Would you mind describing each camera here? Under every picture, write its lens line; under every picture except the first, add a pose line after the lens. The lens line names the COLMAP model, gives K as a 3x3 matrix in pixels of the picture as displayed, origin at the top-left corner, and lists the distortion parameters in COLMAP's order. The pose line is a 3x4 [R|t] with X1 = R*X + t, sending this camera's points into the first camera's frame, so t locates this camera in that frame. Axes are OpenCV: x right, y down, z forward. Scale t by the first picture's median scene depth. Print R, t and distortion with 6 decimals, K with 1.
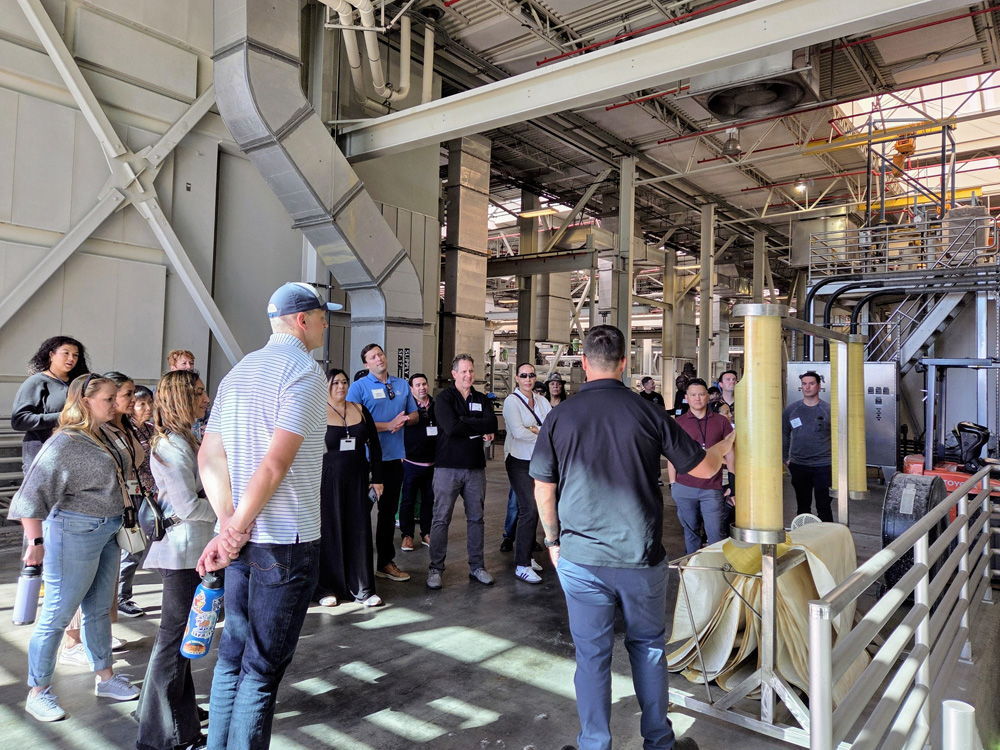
lens RADIAL K [[712.8, 0, 499.3], [0, 712.8, 370.9], [0, 0, 1]] dist [-0.001899, -0.000701]
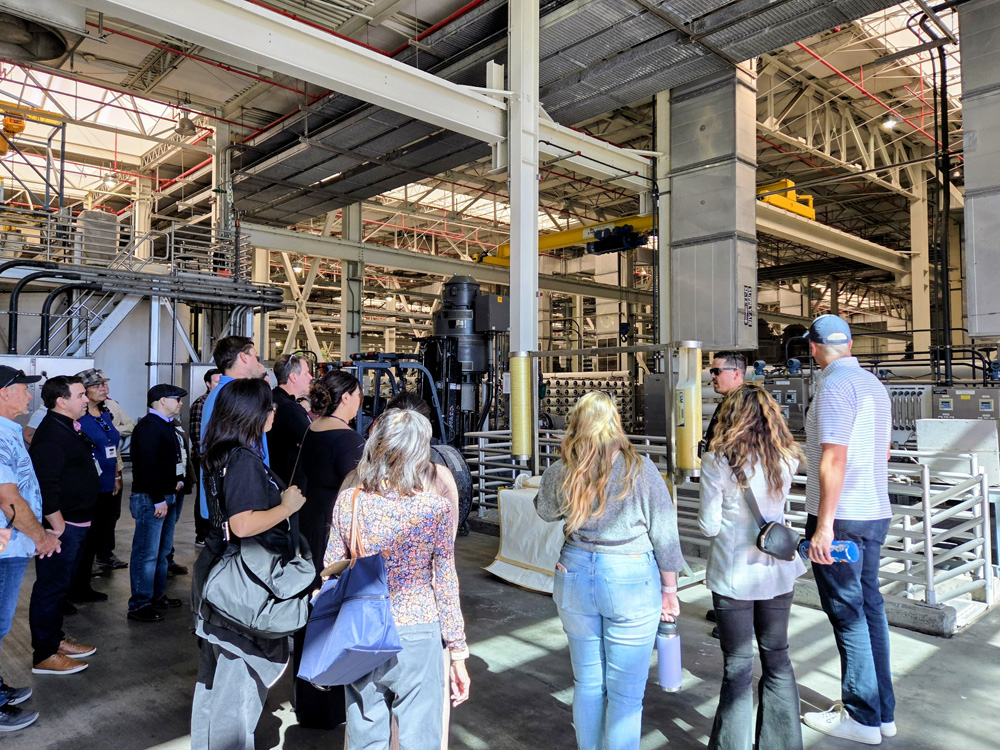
lens RADIAL K [[712.8, 0, 499.4], [0, 712.8, 374.7], [0, 0, 1]] dist [-0.001899, -0.000701]
pose [[0.143644, -0.004110, 0.989621, -0.329656], [-0.015491, 0.999860, 0.006401, -0.003289], [-0.989508, -0.016250, 0.143560, 0.277246]]
